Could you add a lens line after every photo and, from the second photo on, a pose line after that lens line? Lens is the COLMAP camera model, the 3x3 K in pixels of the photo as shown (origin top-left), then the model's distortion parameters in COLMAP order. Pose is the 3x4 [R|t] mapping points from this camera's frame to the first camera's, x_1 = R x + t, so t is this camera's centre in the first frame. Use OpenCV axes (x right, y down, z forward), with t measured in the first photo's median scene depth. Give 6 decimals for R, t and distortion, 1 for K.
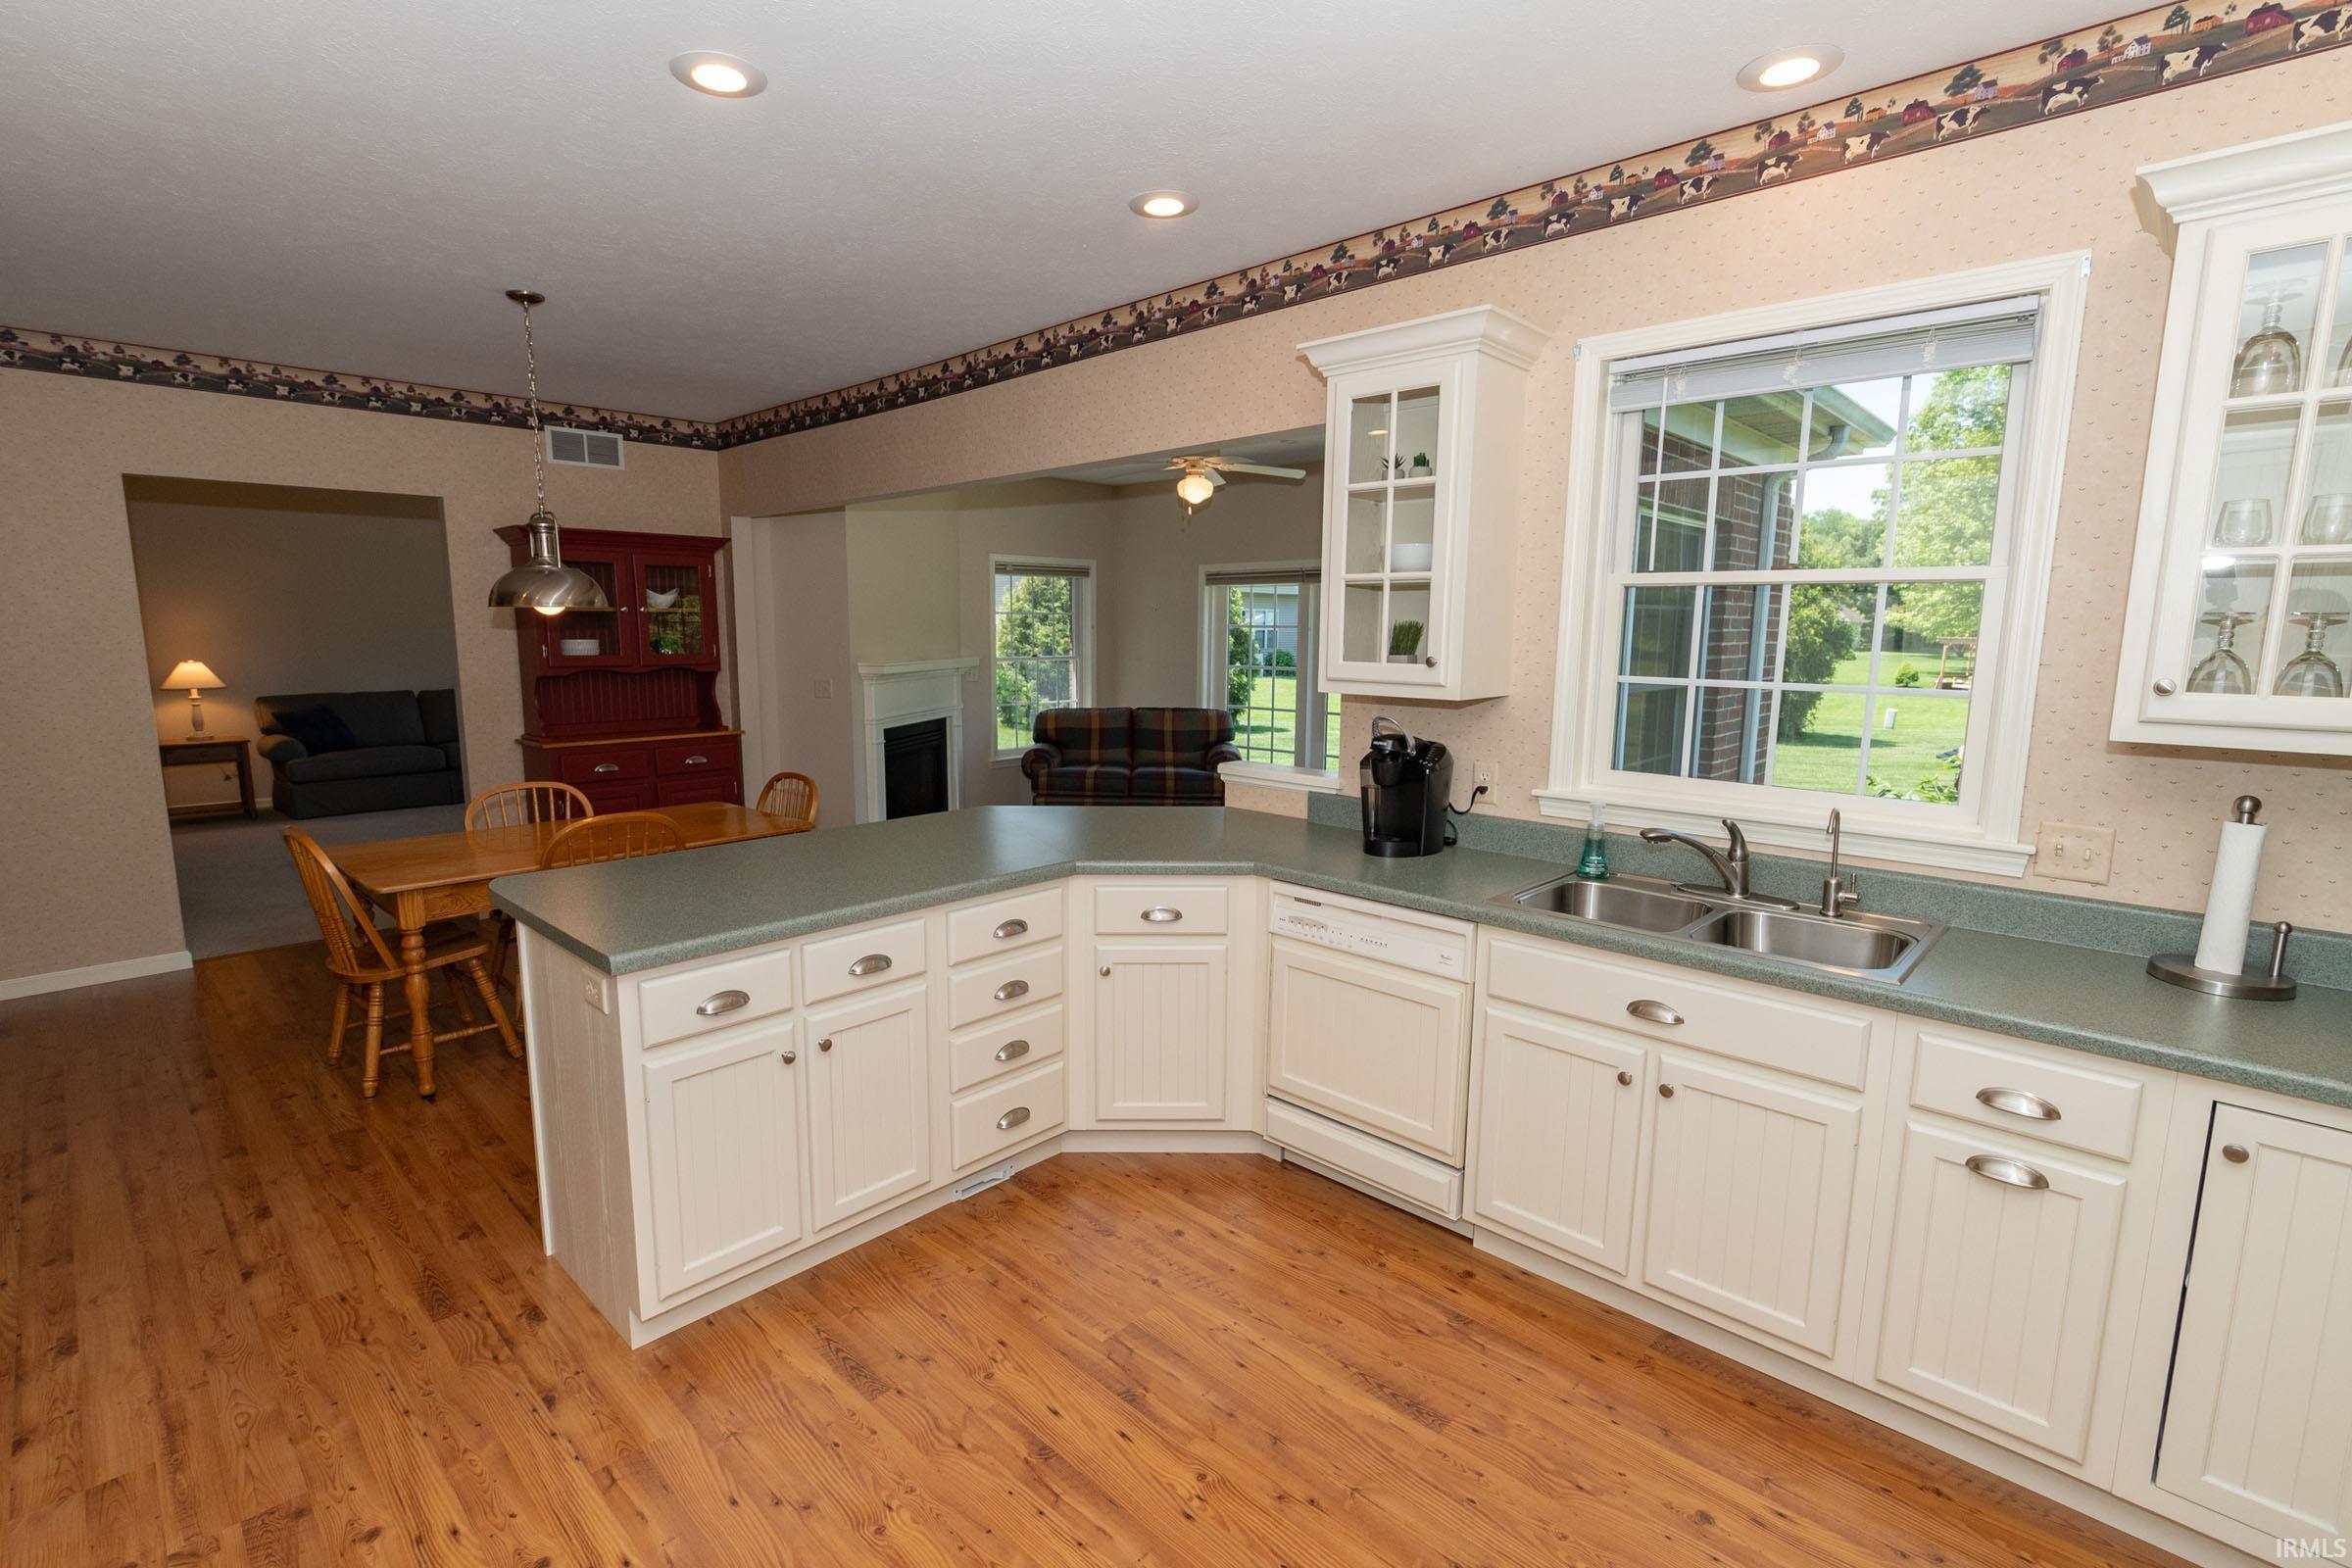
lens RADIAL K [[1048.7, 0, 1140.4], [0, 1048.7, 789.7], [0, 0, 1]] dist [-0.002424, 0.001900]
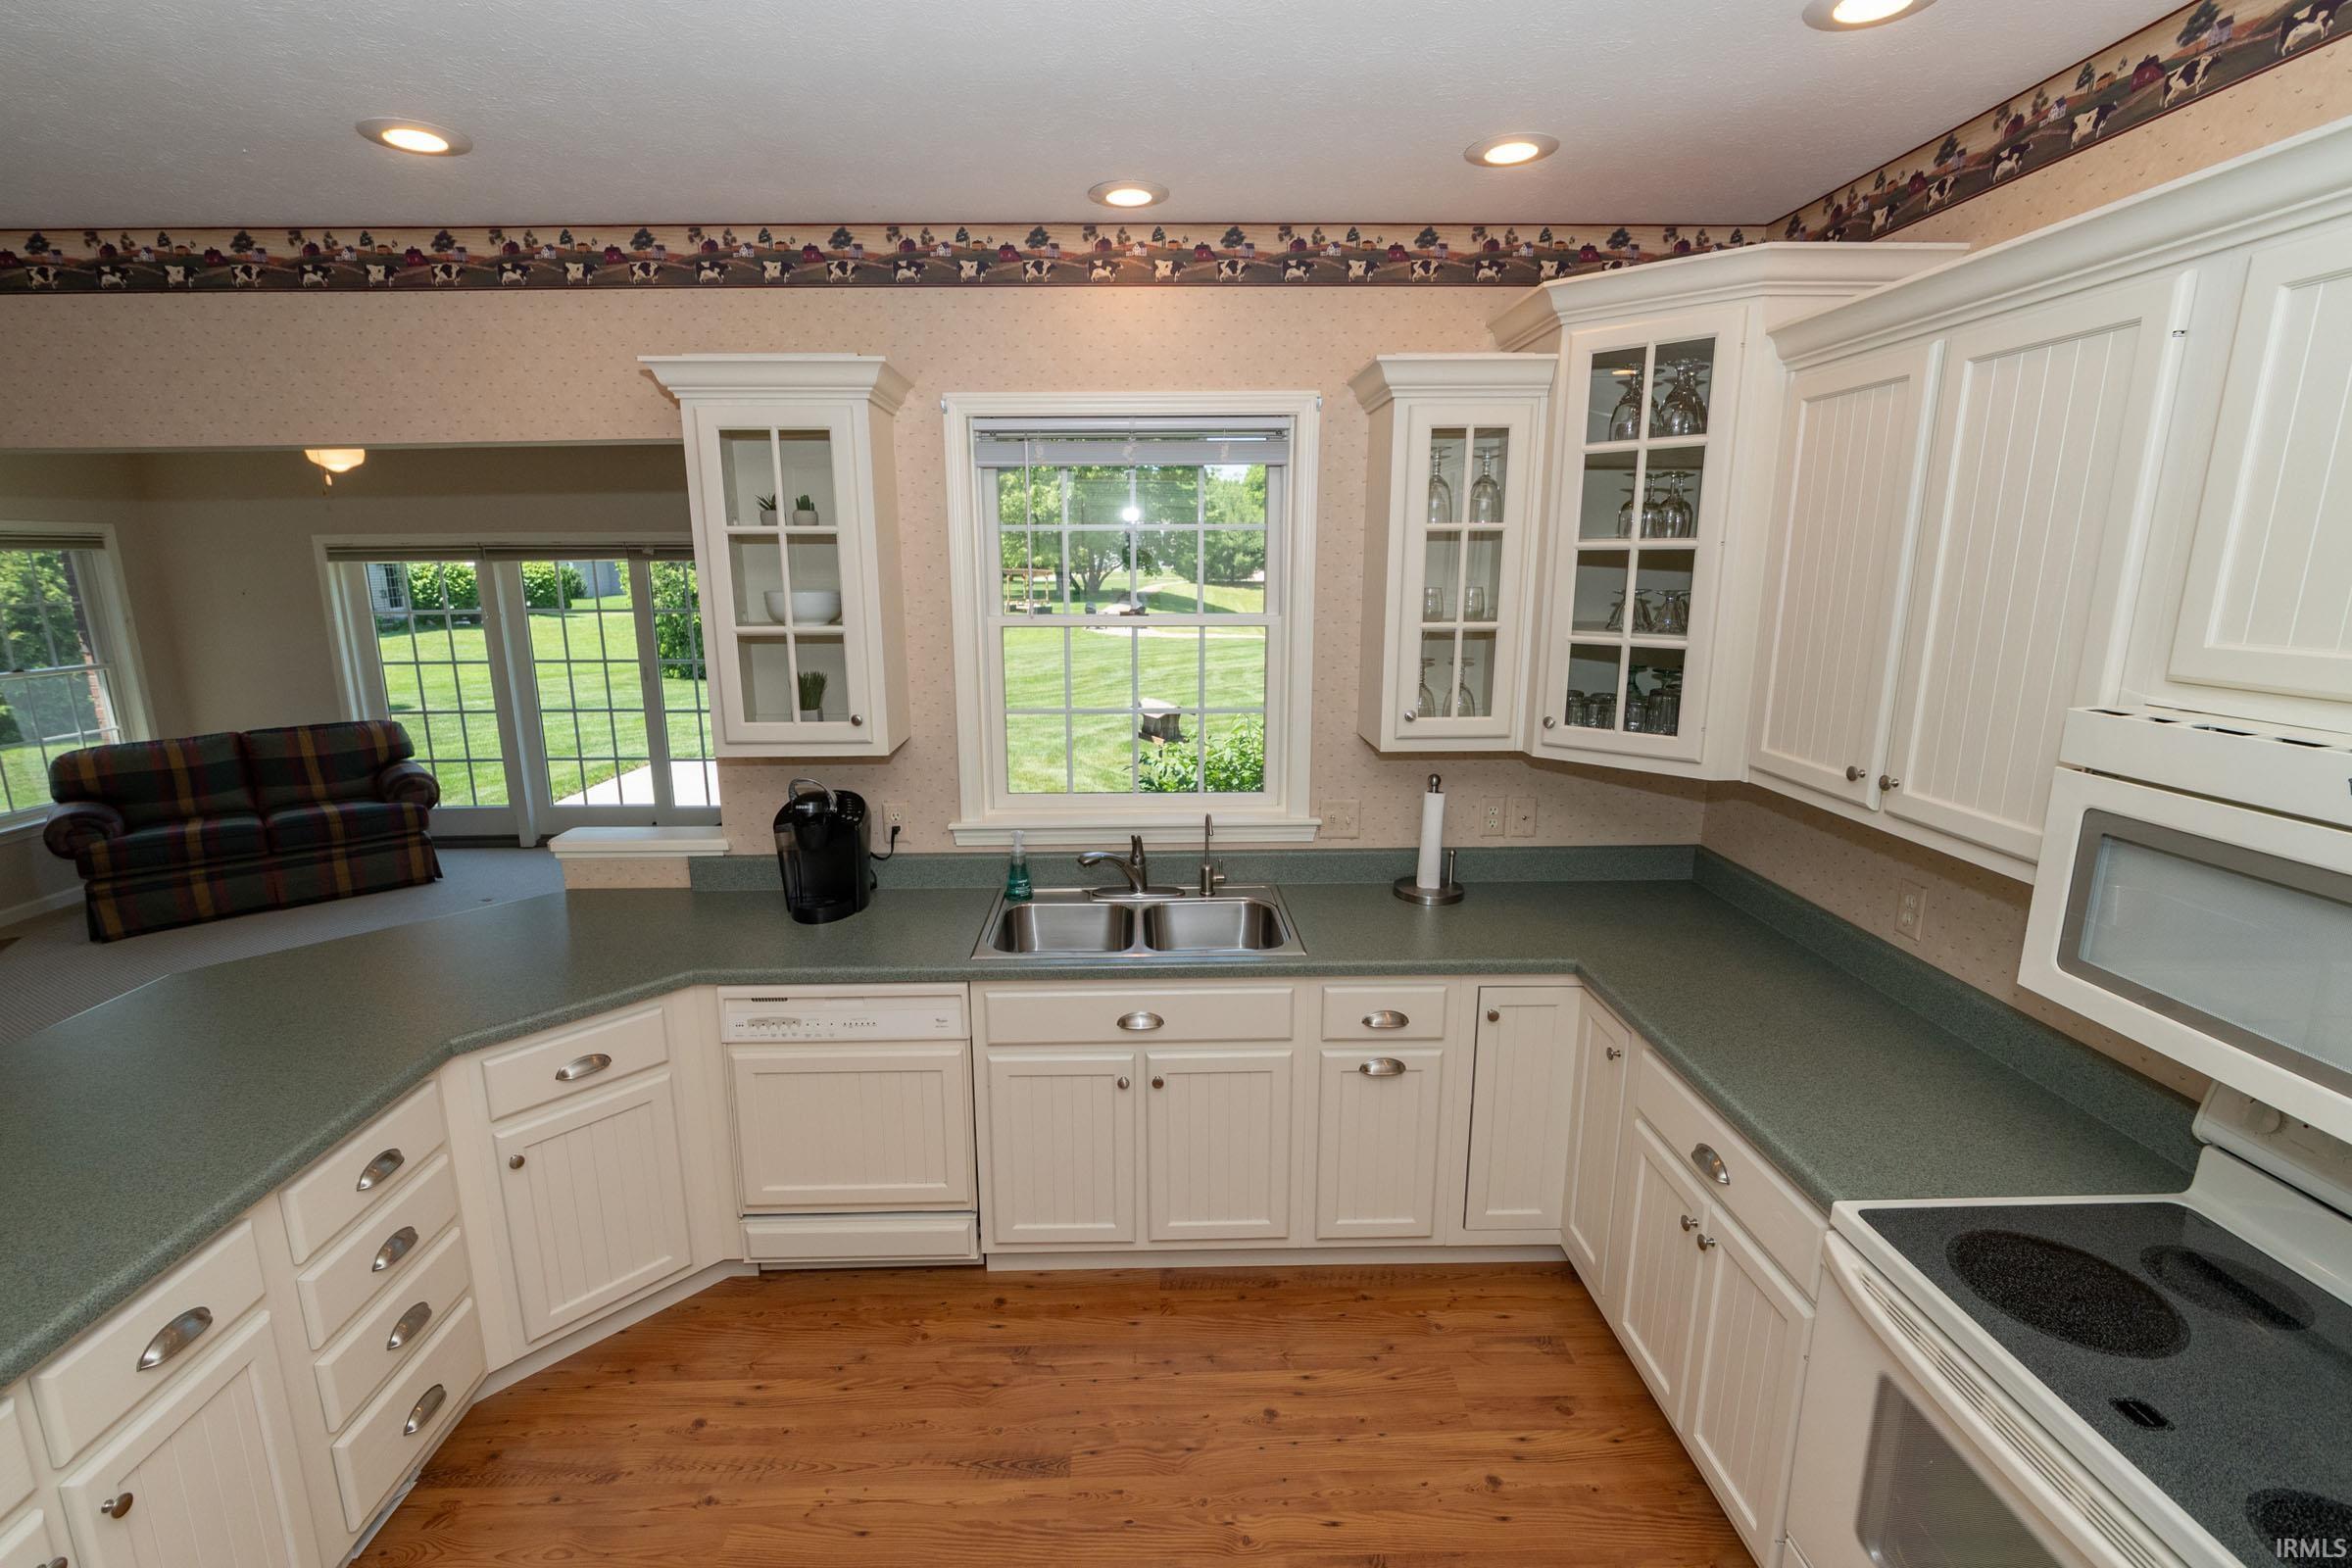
lens RADIAL K [[1048.7, 0, 1149.7], [0, 1048.7, 773.1], [0, 0, 1]] dist [-0.002424, 0.001900]
pose [[0.705330, -0.157309, 0.691204, -0.206022], [0.122439, 0.987447, 0.099789, -0.136652], [-0.698225, 0.014246, 0.715736, 0.126631]]
